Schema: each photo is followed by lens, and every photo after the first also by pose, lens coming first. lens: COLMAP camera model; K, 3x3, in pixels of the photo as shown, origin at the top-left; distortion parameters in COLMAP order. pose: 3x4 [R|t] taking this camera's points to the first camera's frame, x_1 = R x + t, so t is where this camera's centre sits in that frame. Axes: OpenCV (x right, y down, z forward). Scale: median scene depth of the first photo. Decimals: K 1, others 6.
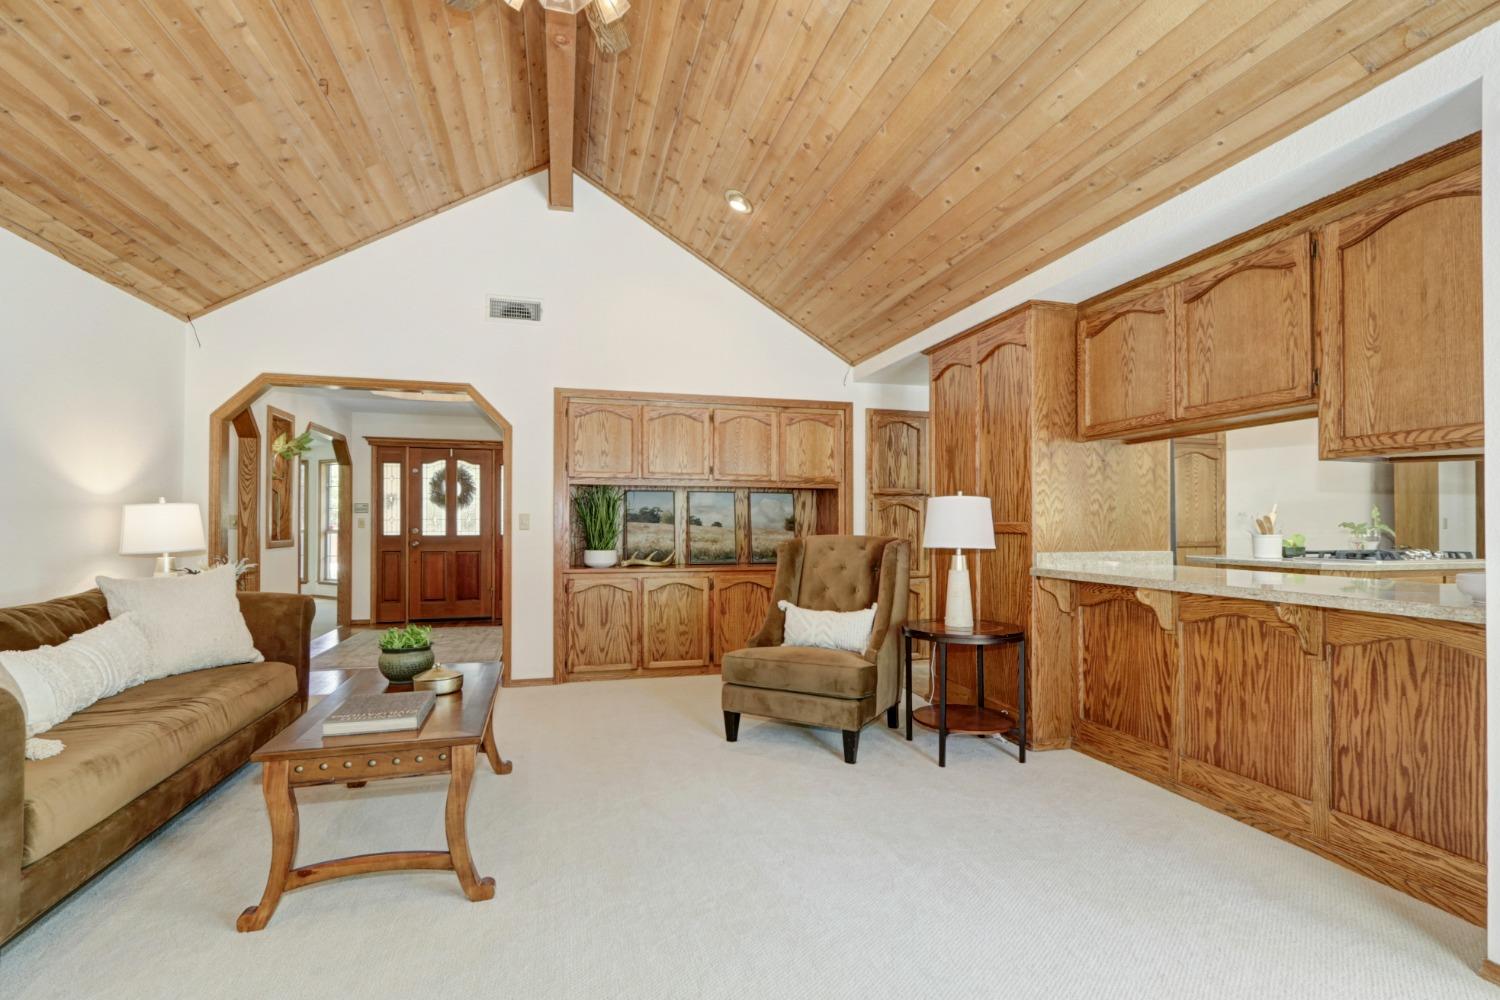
lens RADIAL K [[697.4, 0, 750.9], [0, 697.4, 509.9], [0, 0, 1]] dist [0.001193, -0.000965]
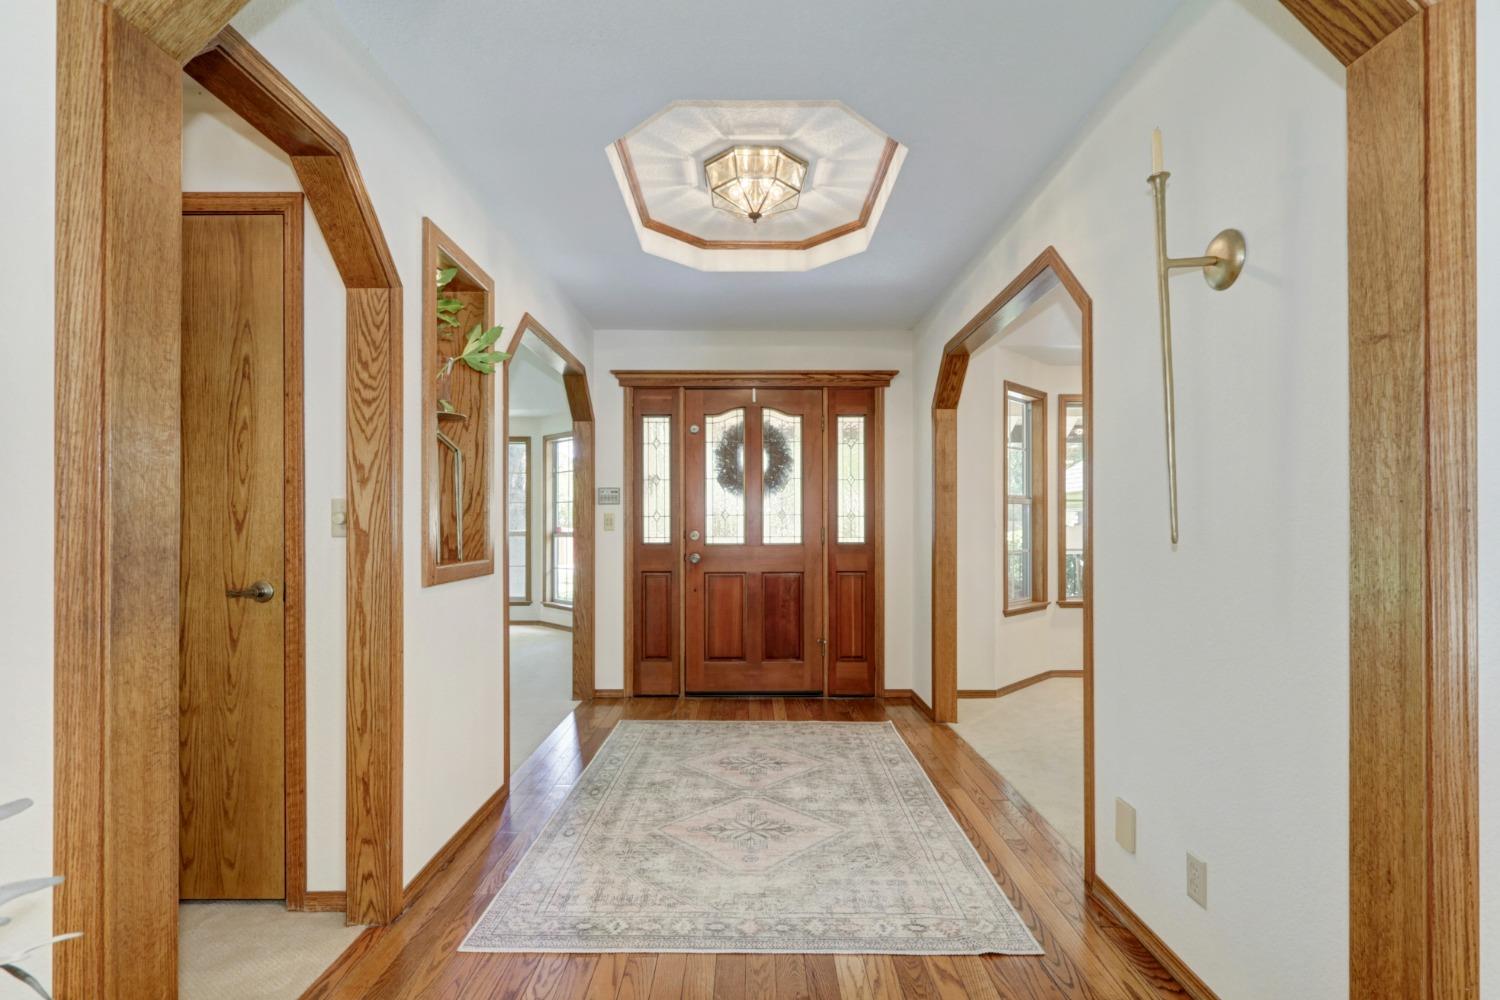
lens RADIAL K [[696.3, 0, 752.5], [0, 696.3, 517.1], [0, 0, 1]] dist [-0.000258, -0.001246]
pose [[0.965546, -0.003723, -0.260205, -0.287259], [0.006414, 0.999934, 0.009494, 0.010044], [0.260153, -0.010836, 0.965507, 0.463849]]
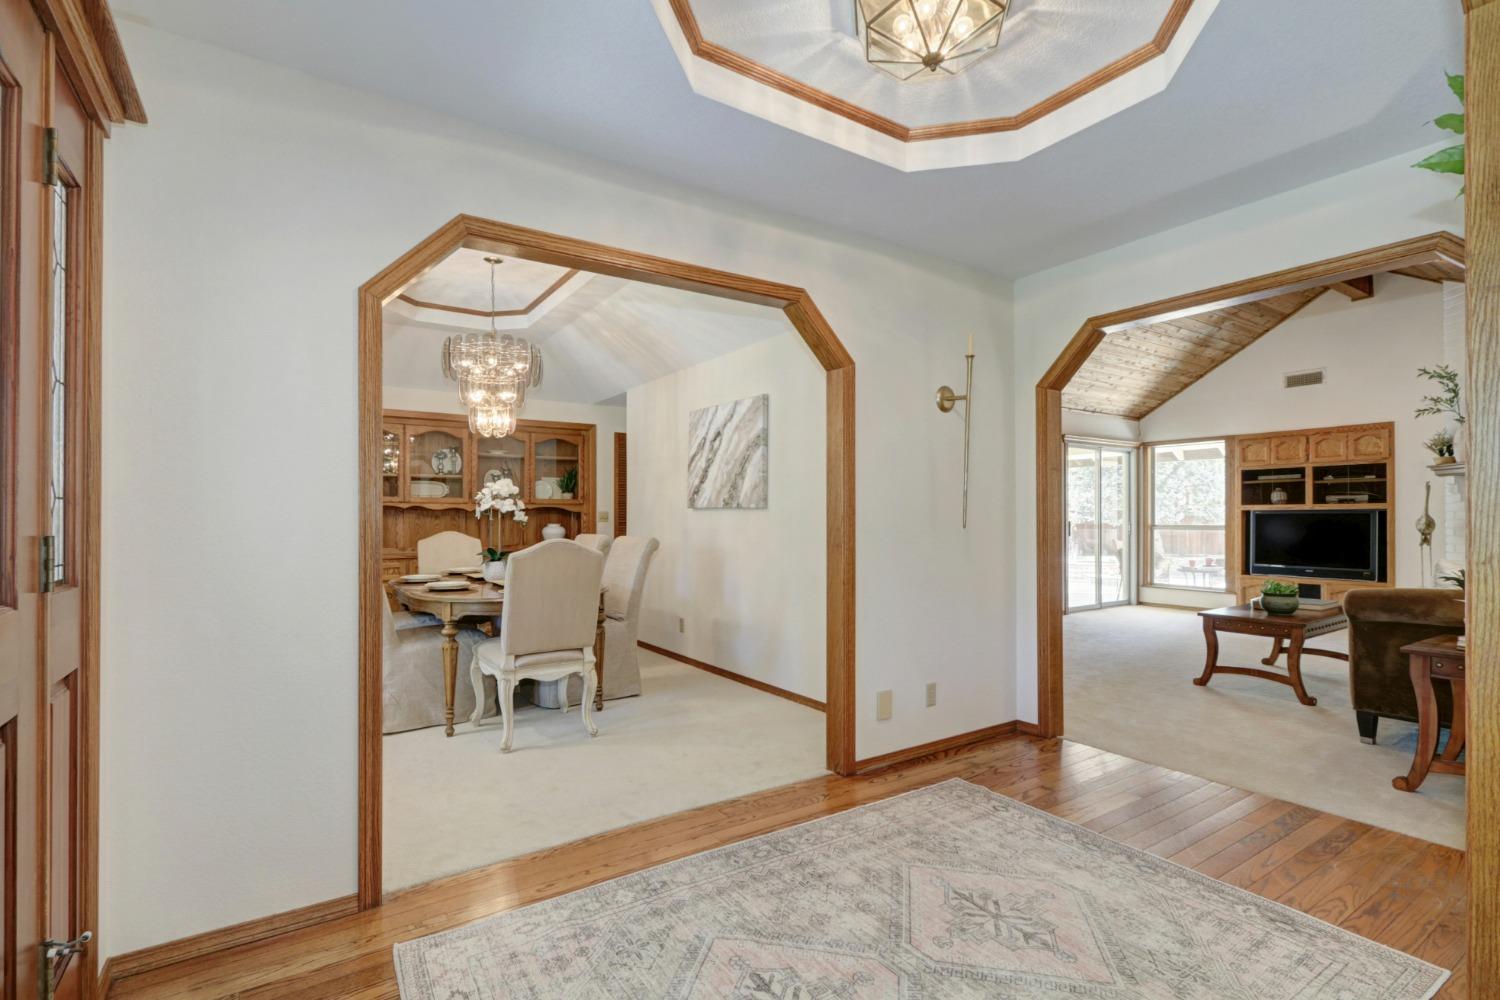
lens RADIAL K [[678.7, 0, 740.9], [0, 678.7, 517.0], [0, 0, 1]] dist [0.000936, -0.003473]
pose [[-0.287782, 0.000305, 0.957696, -0.599982], [-0.017604, 0.999829, -0.005608, 0.017348], [-0.957534, -0.018473, -0.287728, 0.966891]]
